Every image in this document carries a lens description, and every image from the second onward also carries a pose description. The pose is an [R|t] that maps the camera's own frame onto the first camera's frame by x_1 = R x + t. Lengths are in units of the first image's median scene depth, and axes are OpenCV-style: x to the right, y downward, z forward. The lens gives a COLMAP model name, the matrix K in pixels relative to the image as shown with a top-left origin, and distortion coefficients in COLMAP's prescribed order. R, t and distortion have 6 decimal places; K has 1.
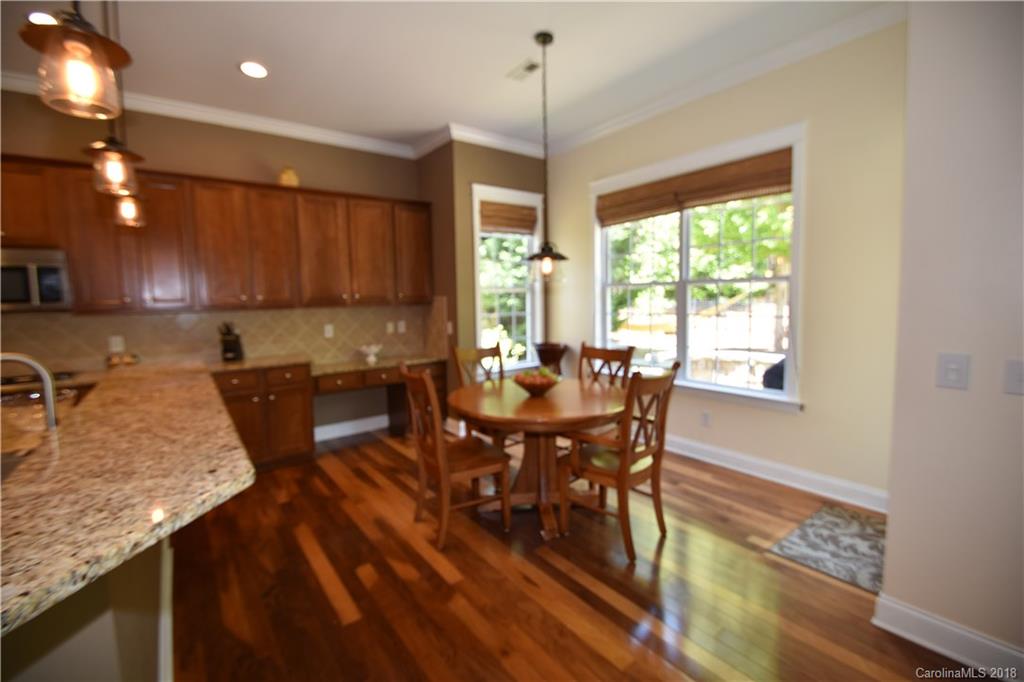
lens RADIAL K [[447.6, 0, 505.4], [0, 447.6, 332.1], [0, 0, 1]] dist [0.012922, -0.016970]
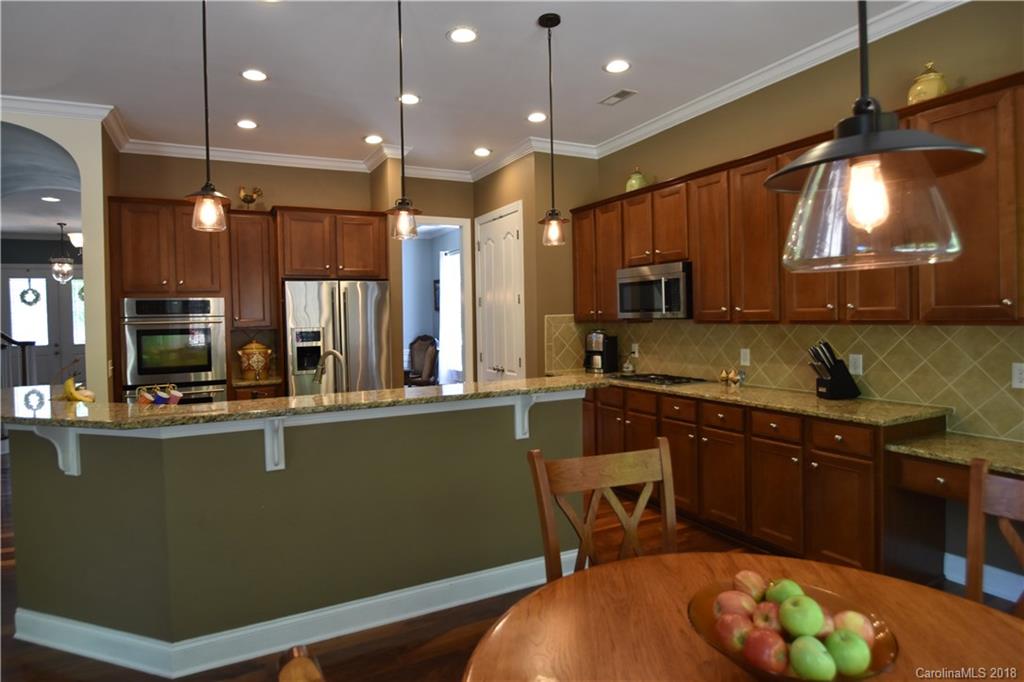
lens RADIAL K [[582.6, 0, 509.5], [0, 582.6, 330.7], [0, 0, 1]] dist [-0.024304, 0.000349]
pose [[-0.173017, 0.049758, -0.983661, 0.307101], [-0.054960, 0.996679, 0.060084, -0.059981], [0.983384, 0.064458, -0.169708, 0.618309]]
